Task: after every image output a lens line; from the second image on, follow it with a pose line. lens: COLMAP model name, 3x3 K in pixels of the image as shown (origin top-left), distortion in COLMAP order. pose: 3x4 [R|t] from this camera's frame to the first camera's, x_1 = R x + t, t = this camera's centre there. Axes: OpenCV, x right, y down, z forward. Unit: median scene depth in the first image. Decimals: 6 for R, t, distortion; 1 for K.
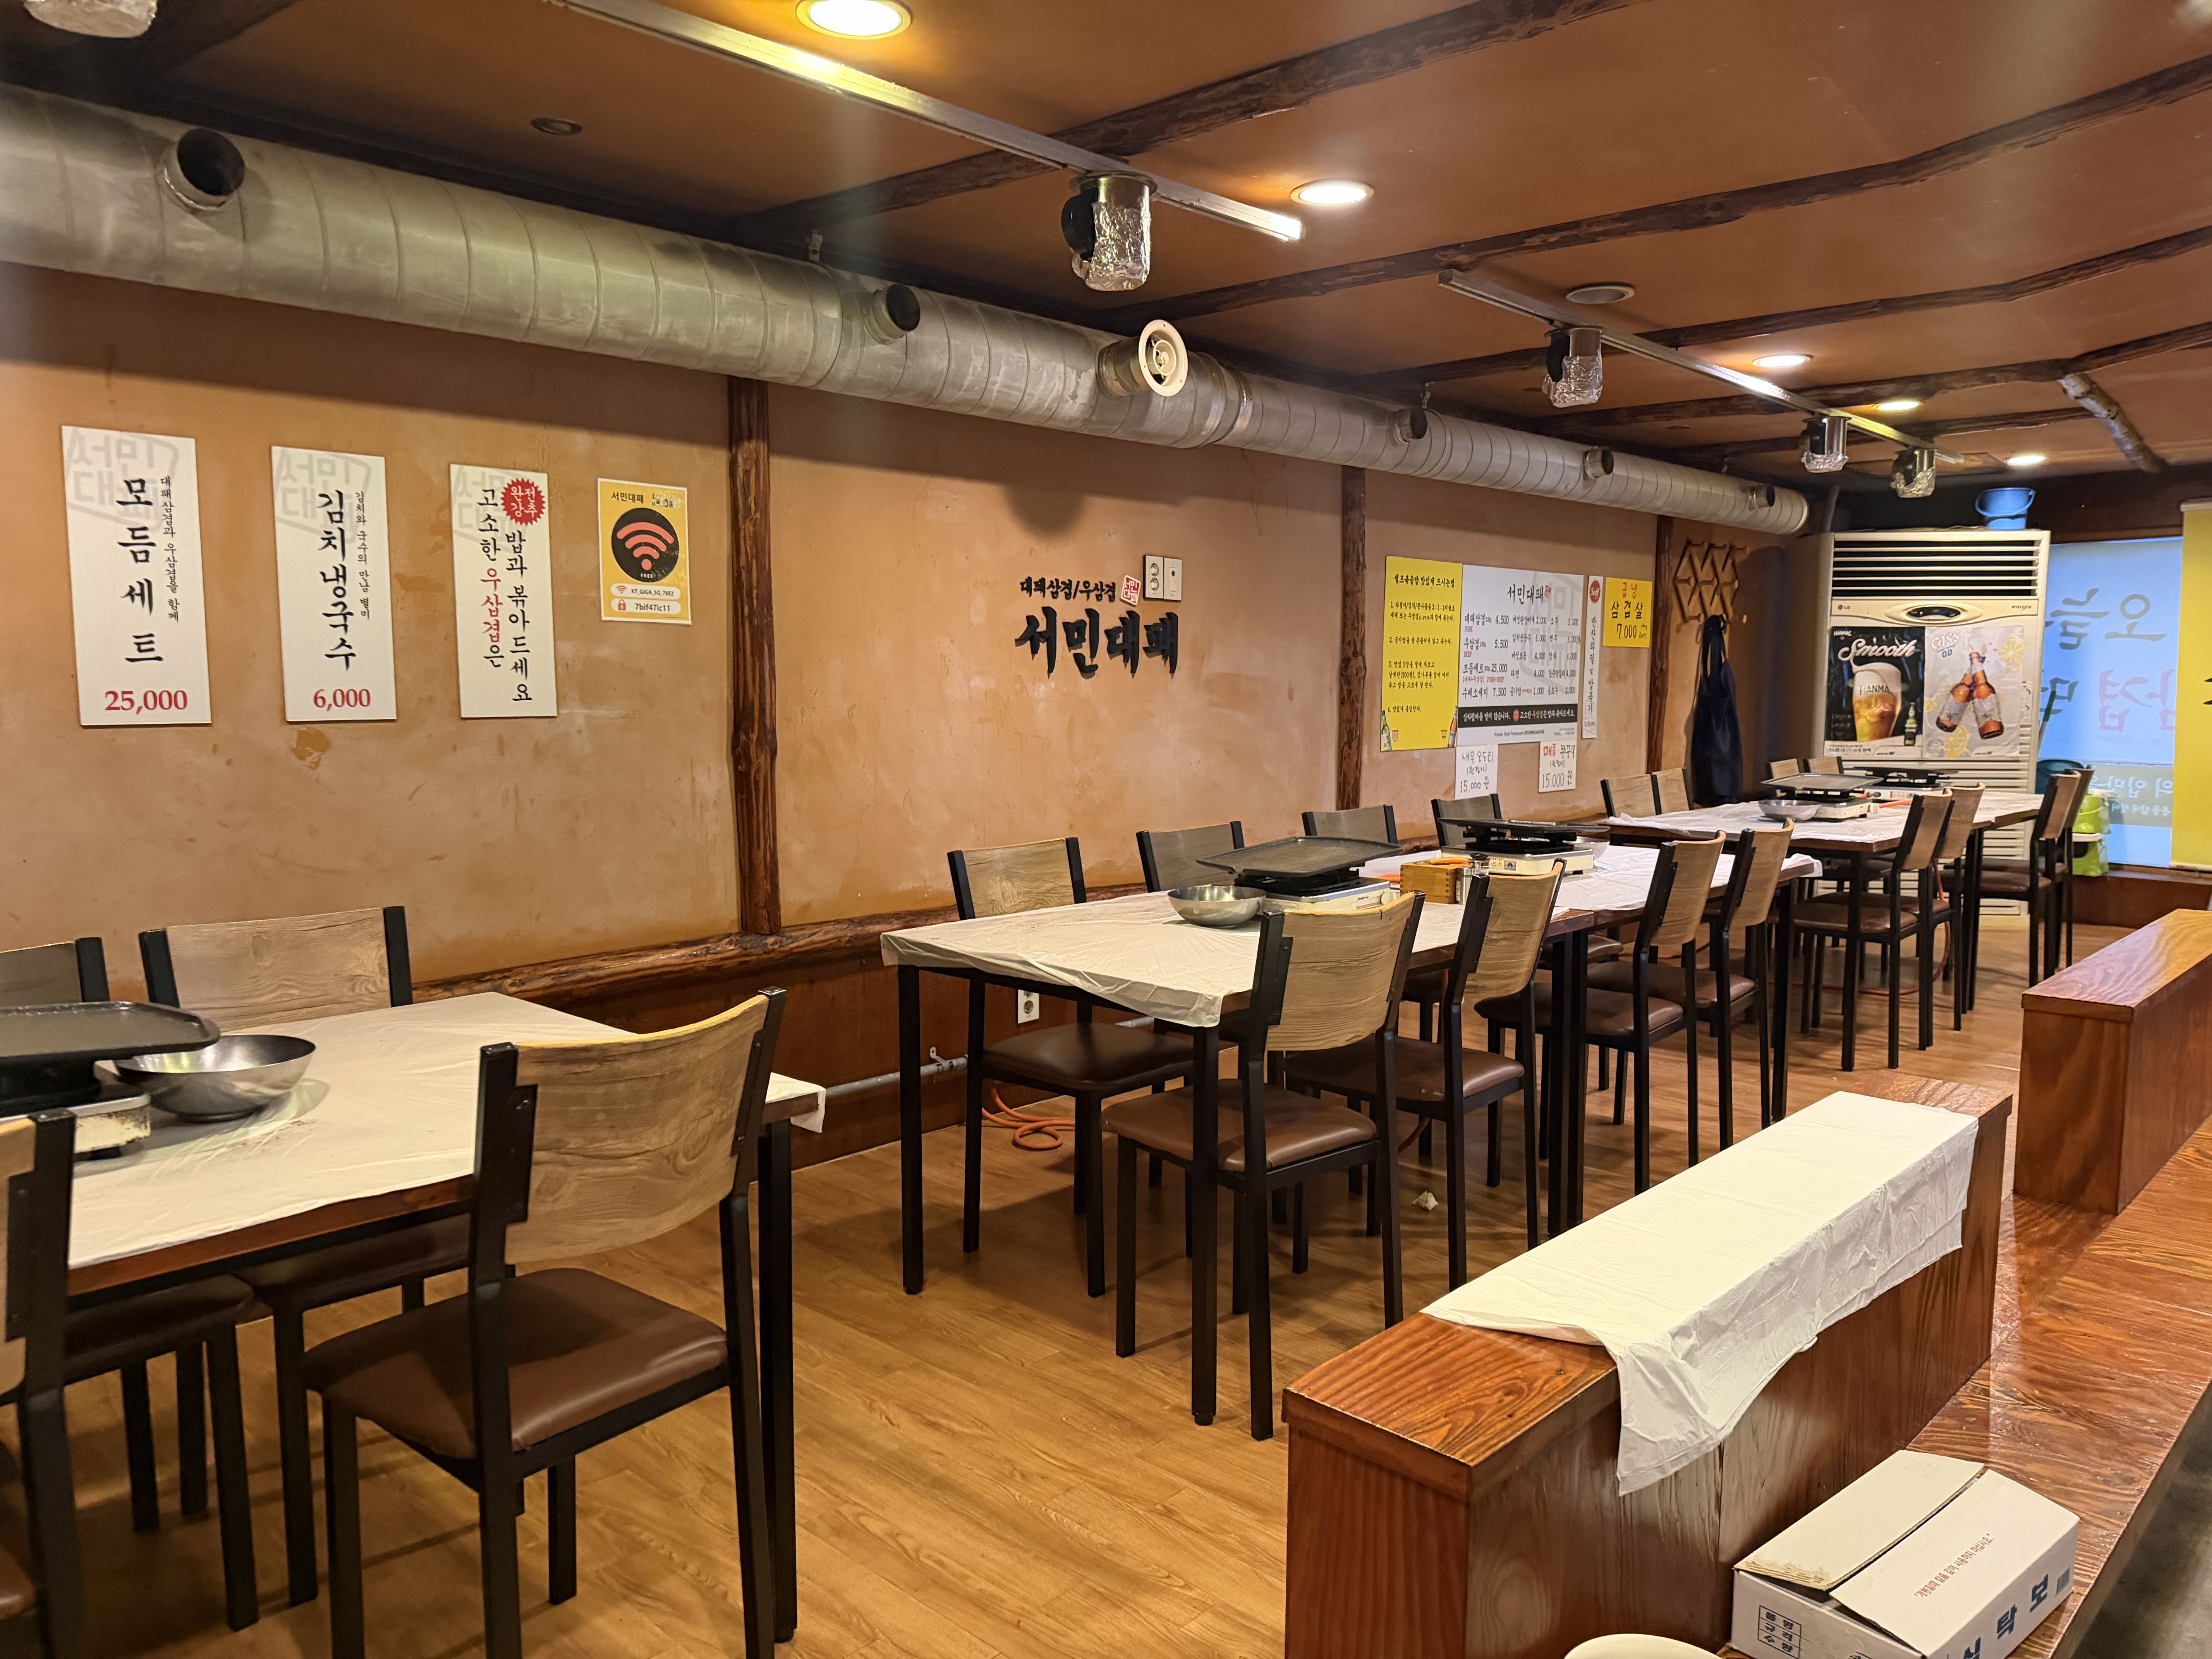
lens RADIAL K [[1591.3, 0, 1106.0], [0, 1591.3, 829.5], [0, 0, 1]] dist [0.073902, -0.058666]
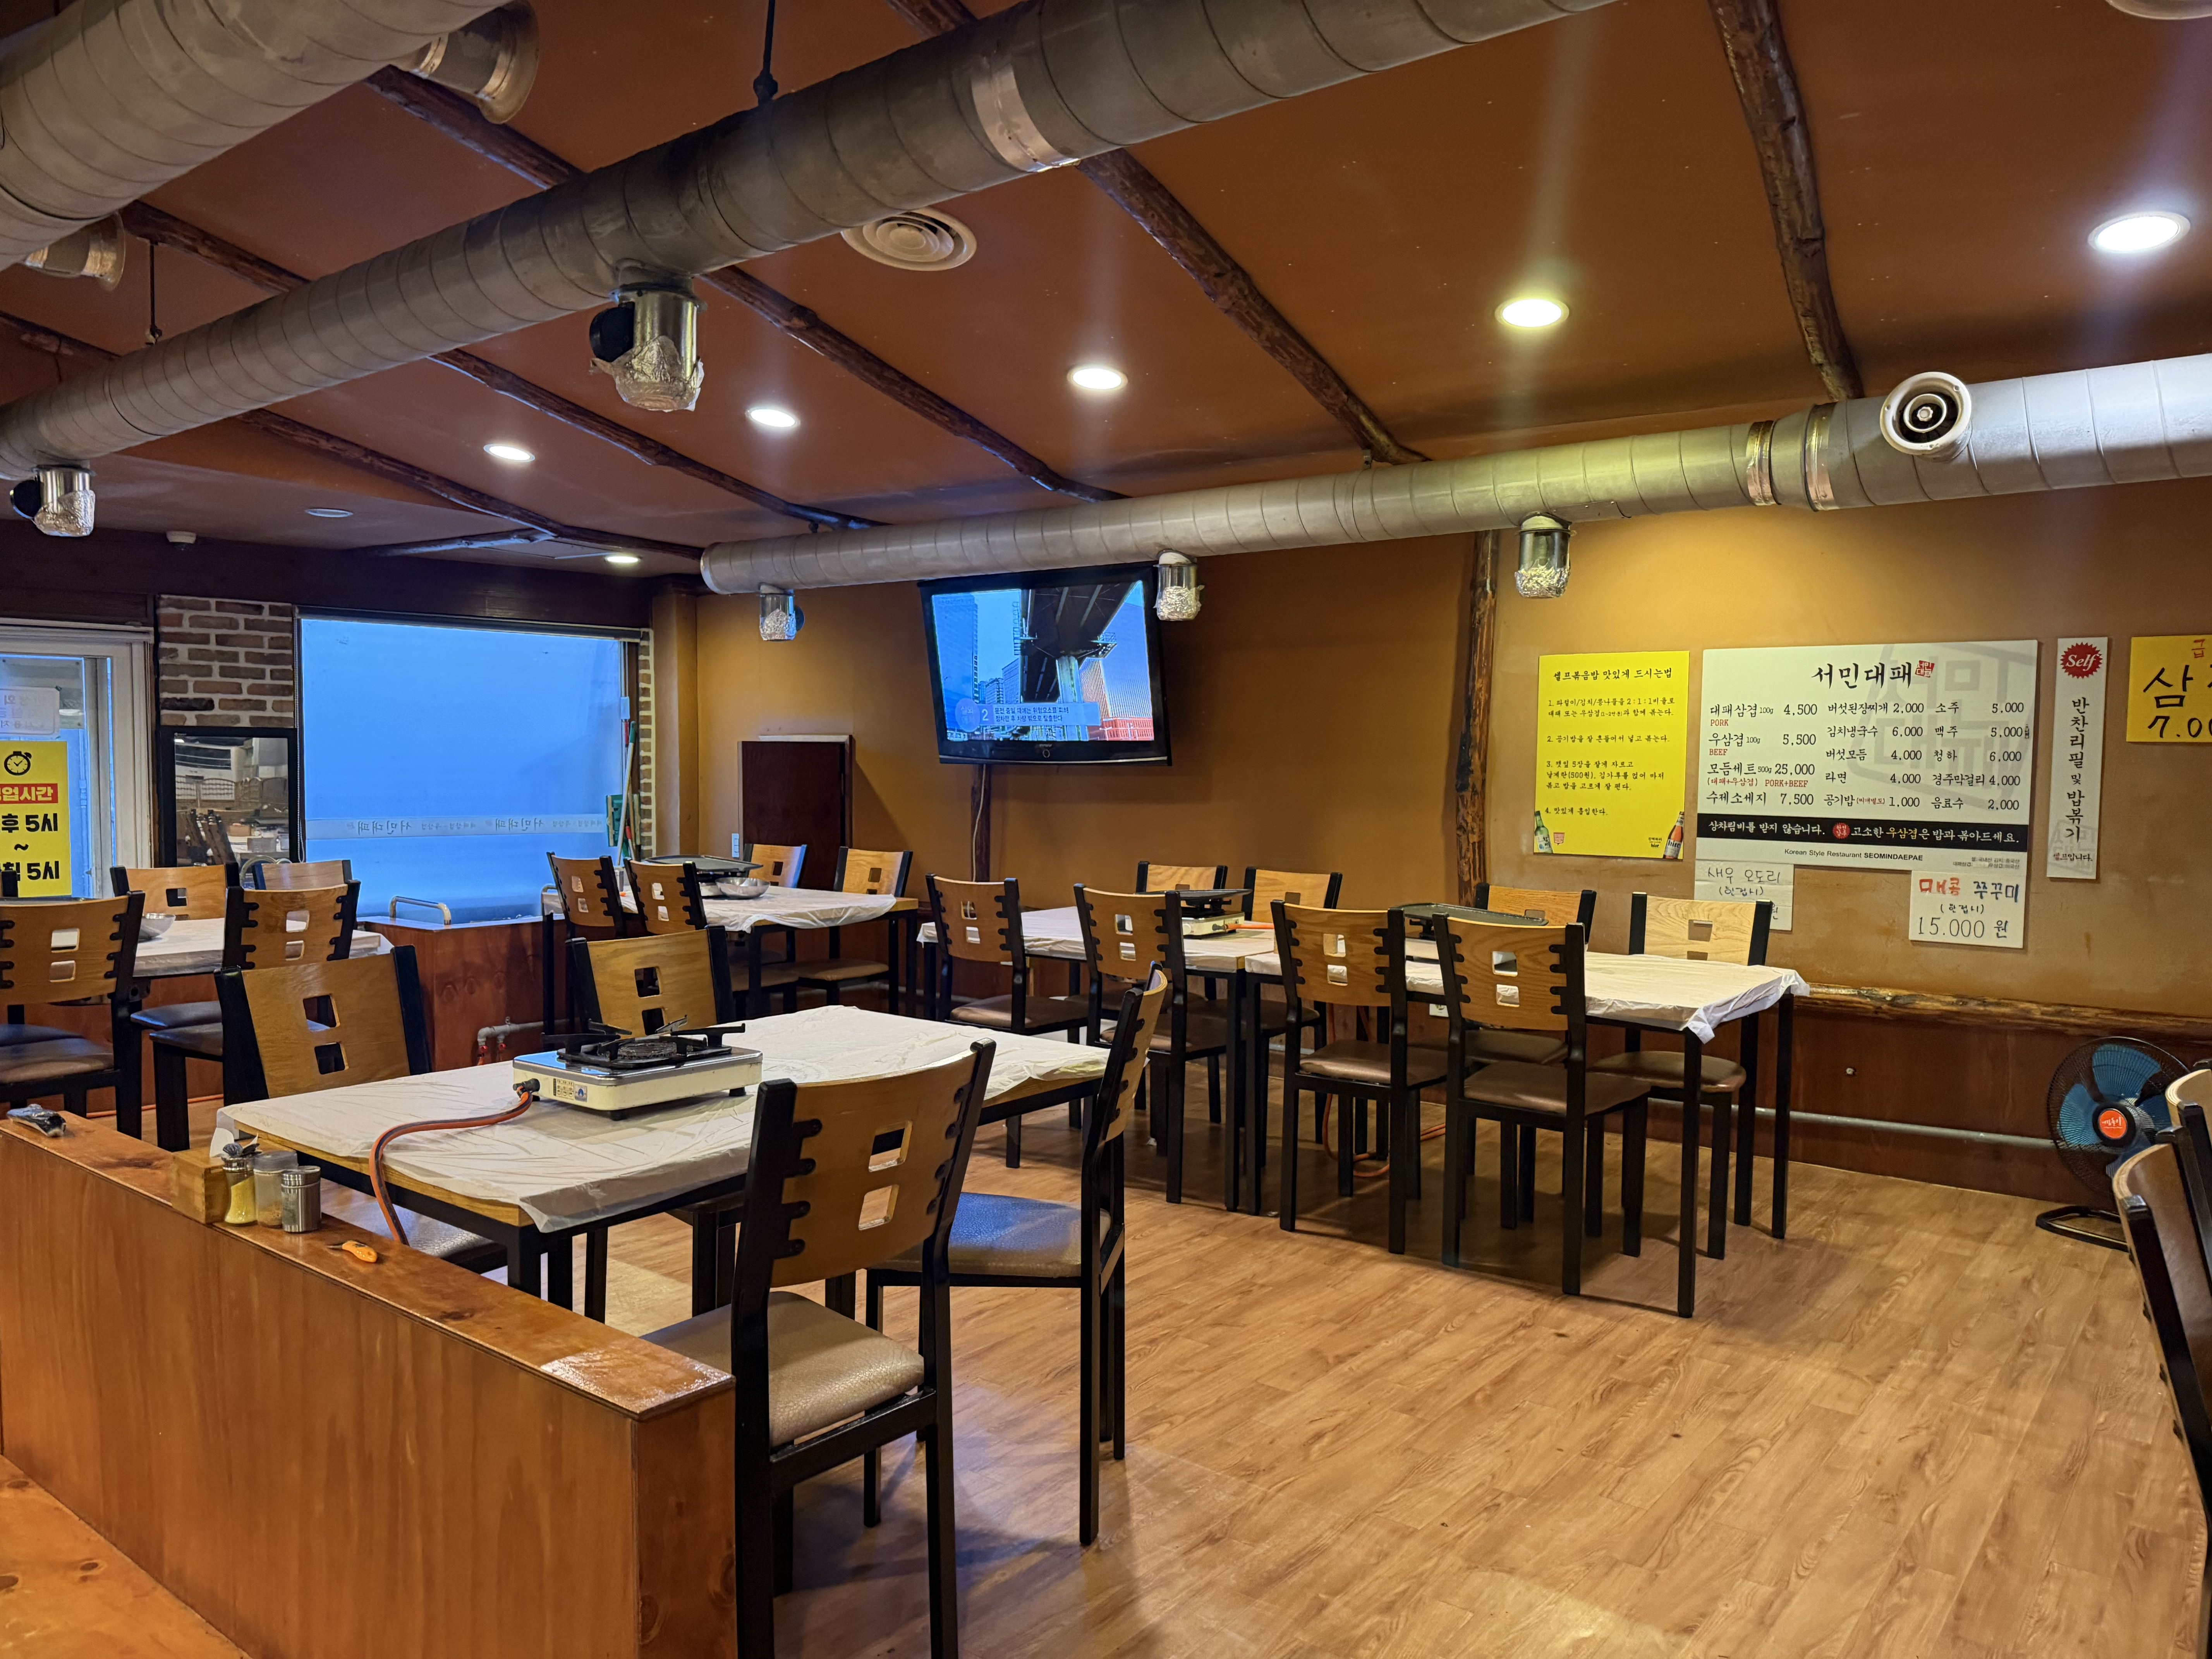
lens RADIAL K [[1591.3, 0, 1106.0], [0, 1591.3, 829.5], [0, 0, 1]] dist [0.073902, -0.058666]
pose [[0.077457, 0.047573, -0.995860, 1.786565], [-0.115458, 0.992568, 0.038436, -0.108533], [0.990288, 0.112003, 0.082374, 1.035929]]
